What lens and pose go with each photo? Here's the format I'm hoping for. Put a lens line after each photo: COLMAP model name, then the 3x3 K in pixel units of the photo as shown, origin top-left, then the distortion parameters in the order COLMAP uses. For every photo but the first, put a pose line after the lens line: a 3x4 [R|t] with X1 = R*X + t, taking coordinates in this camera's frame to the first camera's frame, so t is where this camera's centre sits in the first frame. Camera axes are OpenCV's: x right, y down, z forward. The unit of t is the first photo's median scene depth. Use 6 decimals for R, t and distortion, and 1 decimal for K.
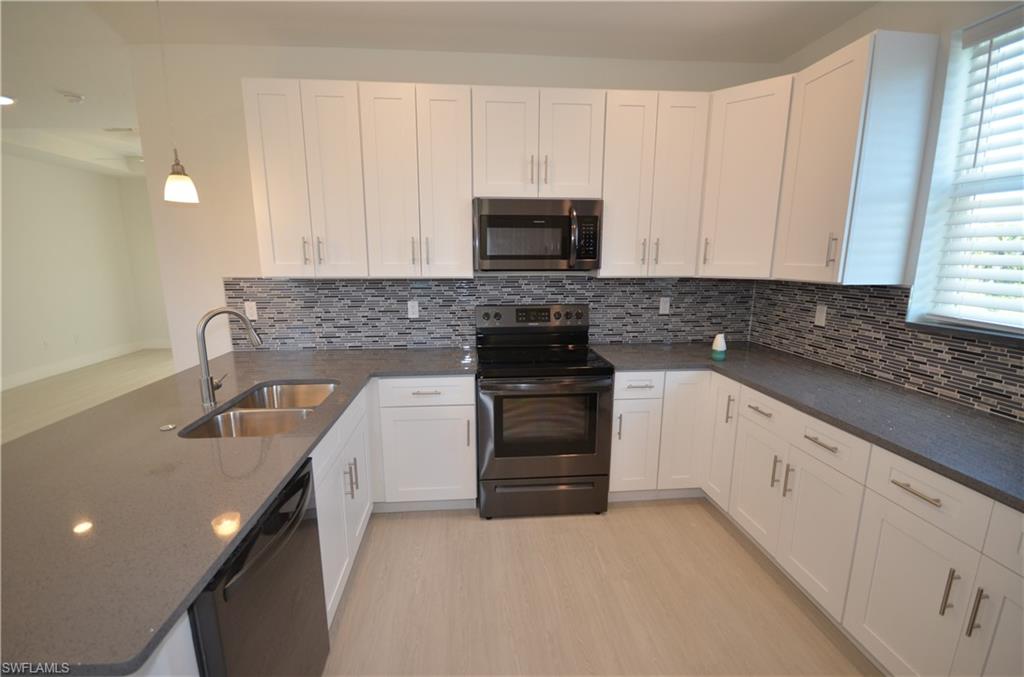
lens RADIAL K [[447.1, 0, 506.8], [0, 447.1, 344.5], [0, 0, 1]] dist [0.004032, -0.009823]
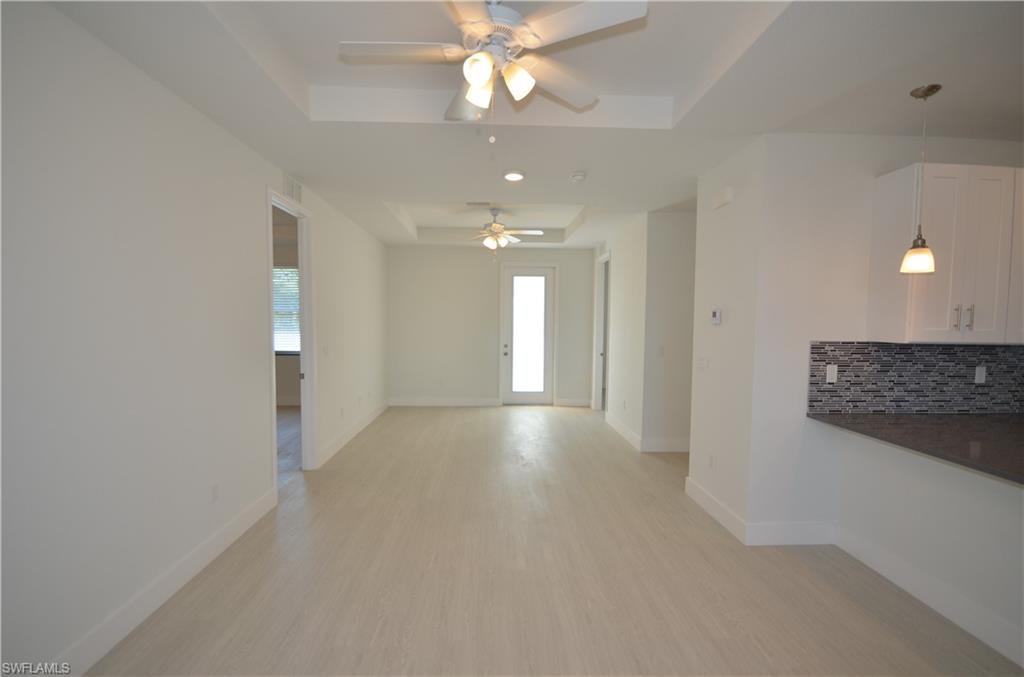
lens RADIAL K [[447.1, 0, 502.1], [0, 447.1, 346.0], [0, 0, 1]] dist [0.004032, -0.009823]
pose [[0.998140, 0.013578, -0.059436, -1.270630], [-0.021554, 0.990518, -0.135683, 0.017212], [0.057030, 0.136712, 0.988968, -0.067399]]
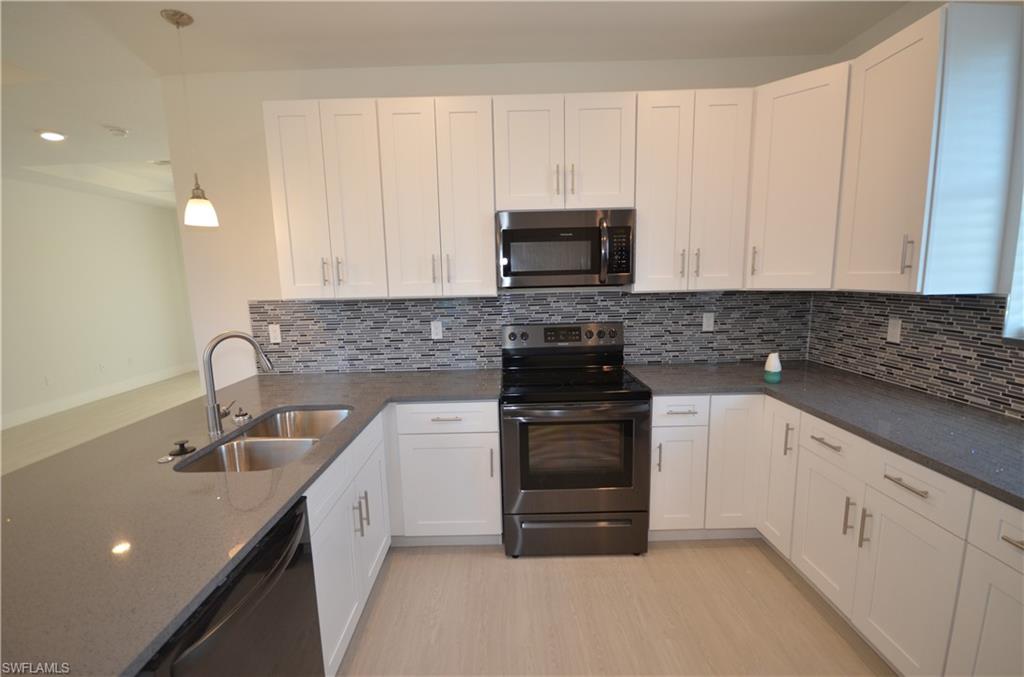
lens RADIAL K [[447.1, 0, 506.5], [0, 447.1, 344.1], [0, 0, 1]] dist [0.004032, -0.009823]
pose [[0.995917, -0.011156, -0.089580, 0.026318], [0.007425, 0.999095, -0.041878, -0.007257], [0.089967, 0.041042, 0.995099, 0.062989]]
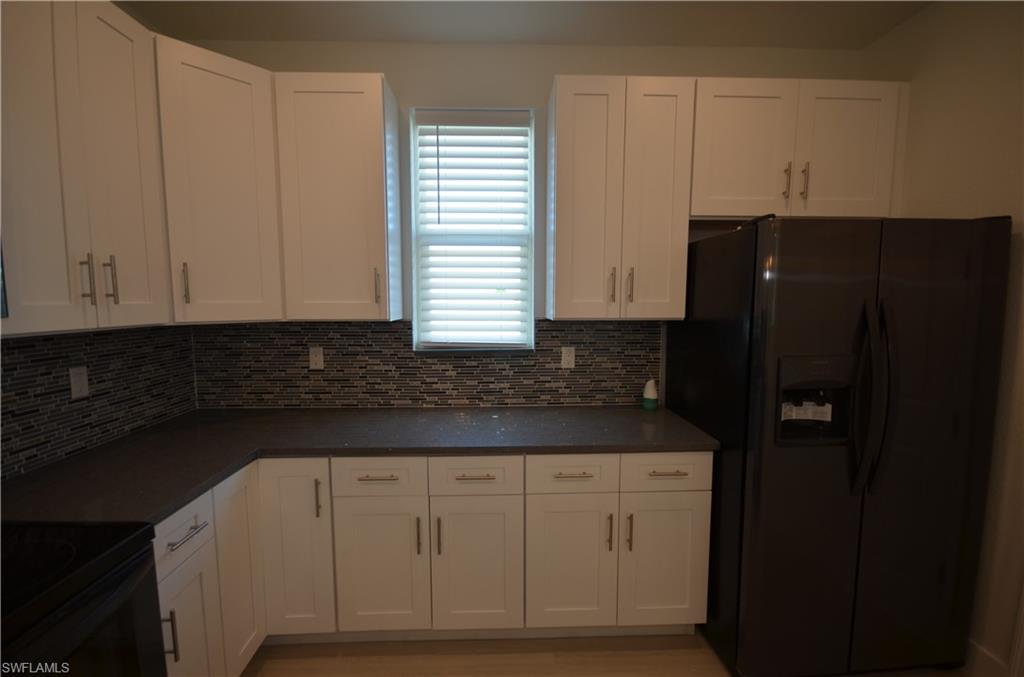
lens RADIAL K [[447.1, 0, 504.3], [0, 447.1, 343.0], [0, 0, 1]] dist [0.004032, -0.009823]
pose [[0.066450, -0.093814, 0.993370, -0.148817], [0.194150, 0.977757, 0.079352, -0.082894], [-0.978719, 0.187590, 0.083186, 0.489412]]
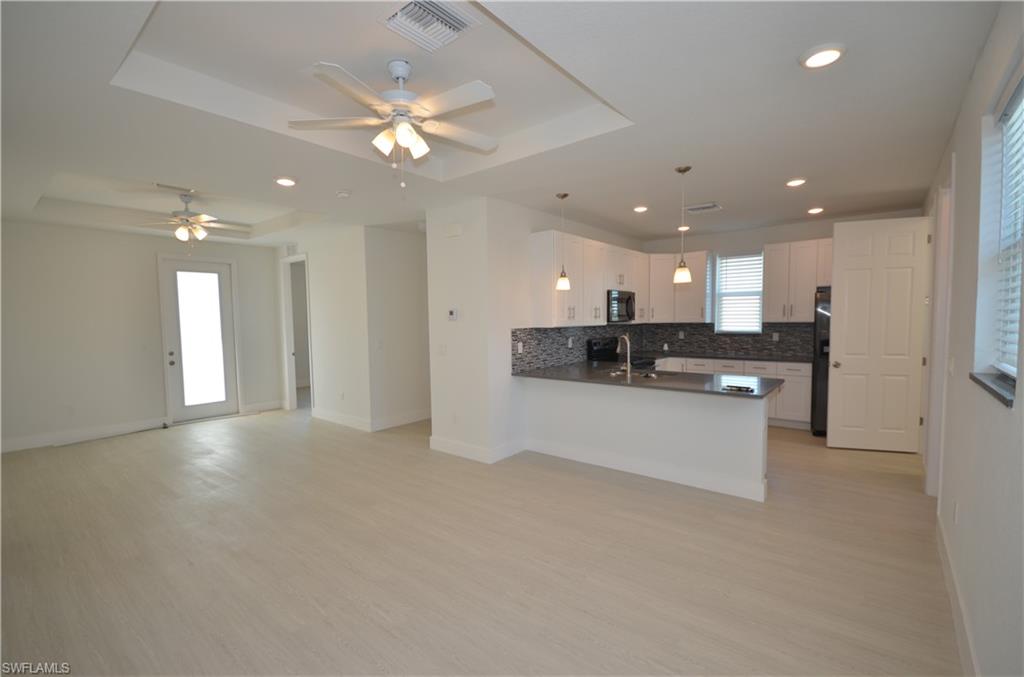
lens RADIAL K [[447.1, 0, 506.6], [0, 447.1, 342.1], [0, 0, 1]] dist [0.004032, -0.009823]
pose [[0.702140, -0.049084, 0.710345, -1.827949], [0.151912, 0.984979, -0.082097, 0.035871], [-0.695645, 0.165554, 0.699050, -0.164980]]
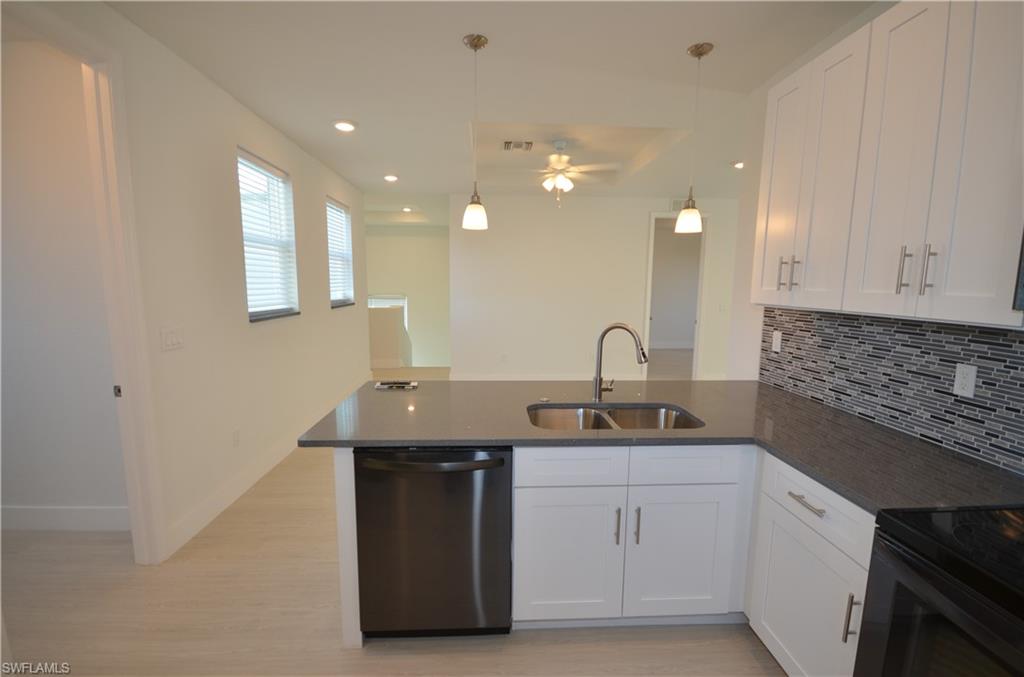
lens RADIAL K [[447.1, 0, 501.3], [0, 447.1, 342.3], [0, 0, 1]] dist [0.004032, -0.009823]
pose [[-0.039178, 0.133053, -0.990334, 0.338767], [-0.203950, 0.969167, 0.138277, -0.085196], [0.978197, 0.207396, -0.010834, 0.470350]]
